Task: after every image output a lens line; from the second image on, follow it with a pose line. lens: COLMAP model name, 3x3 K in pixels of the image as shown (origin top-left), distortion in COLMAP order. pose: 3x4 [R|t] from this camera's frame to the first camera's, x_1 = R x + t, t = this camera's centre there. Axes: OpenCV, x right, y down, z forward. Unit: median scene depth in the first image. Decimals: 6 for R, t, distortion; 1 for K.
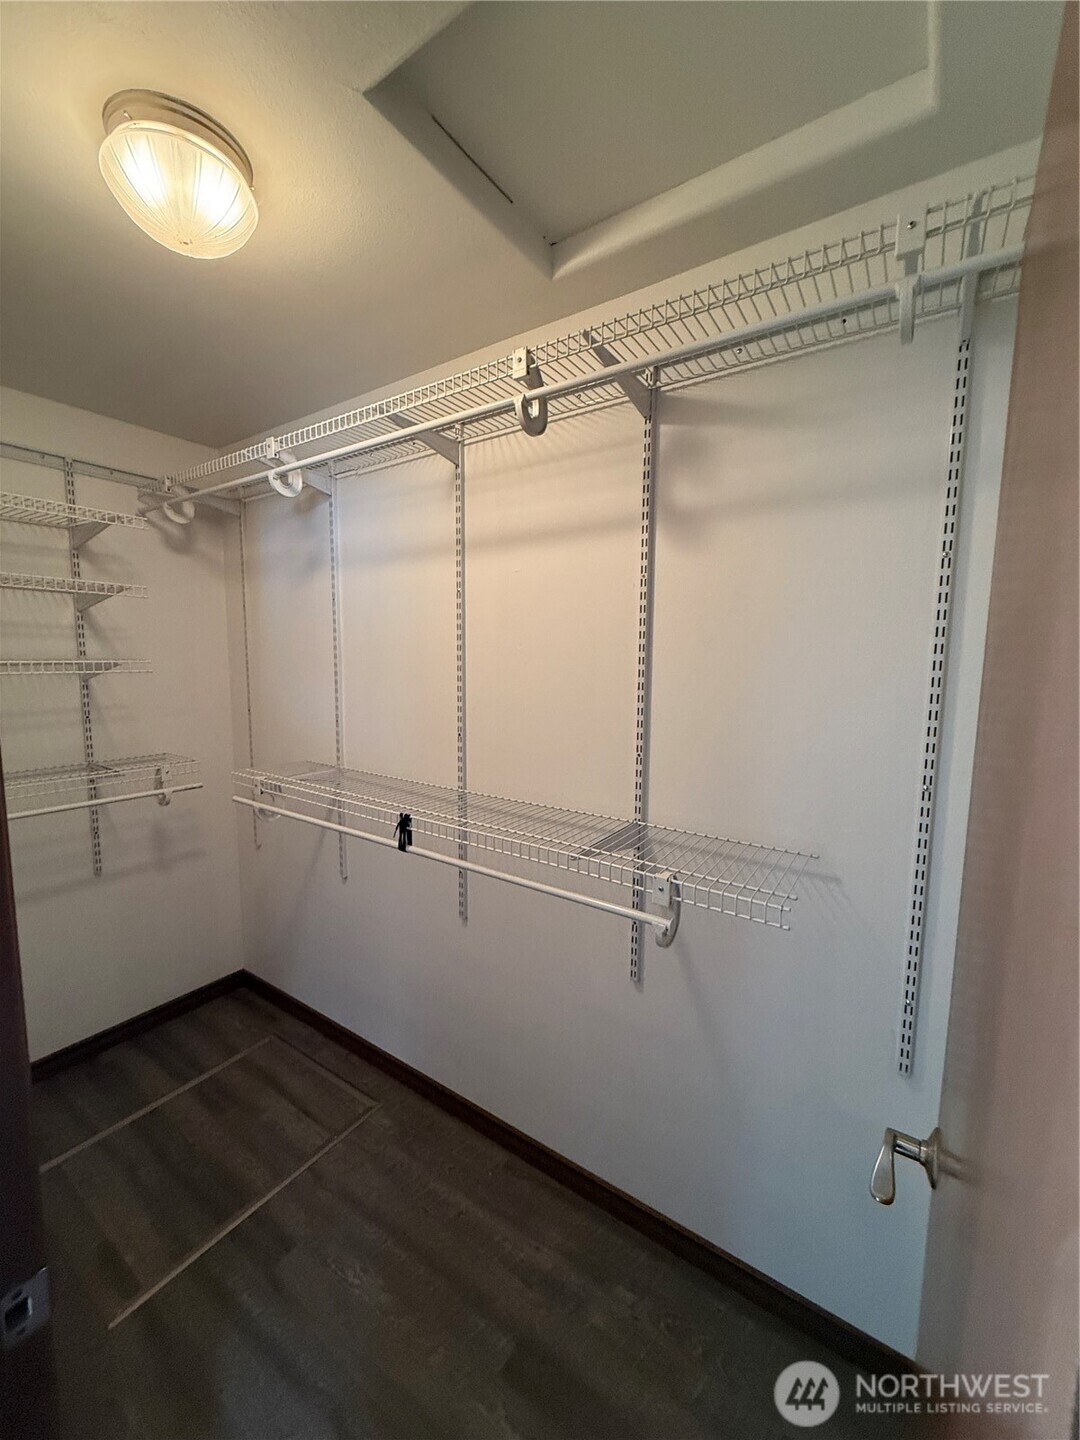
lens RADIAL K [[574.1, 0, 538.9], [0, 574.1, 719.7], [0, 0, 1]] dist [0.000456, 0.000463]
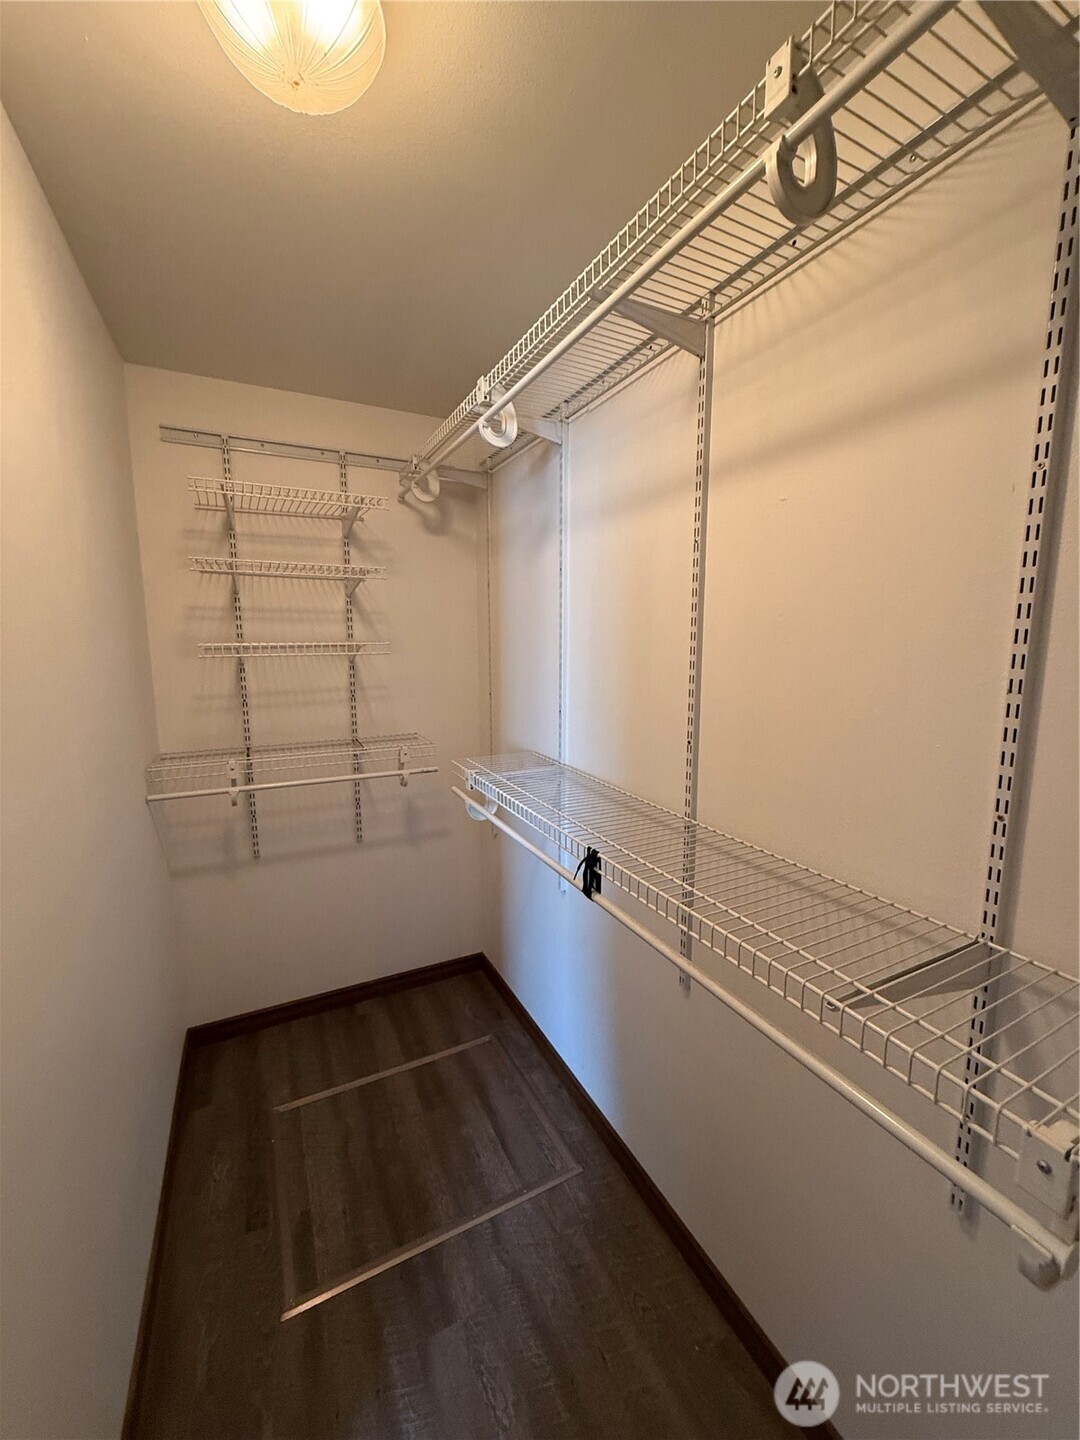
lens RADIAL K [[574.1, 0, 539.5], [0, 574.1, 719.0], [0, 0, 1]] dist [0.000456, 0.000463]
pose [[0.875407, 0.058170, -0.479873, 0.041650], [-0.043364, 0.998181, 0.041892, -0.025345], [0.481437, -0.015863, 0.876337, 0.270498]]
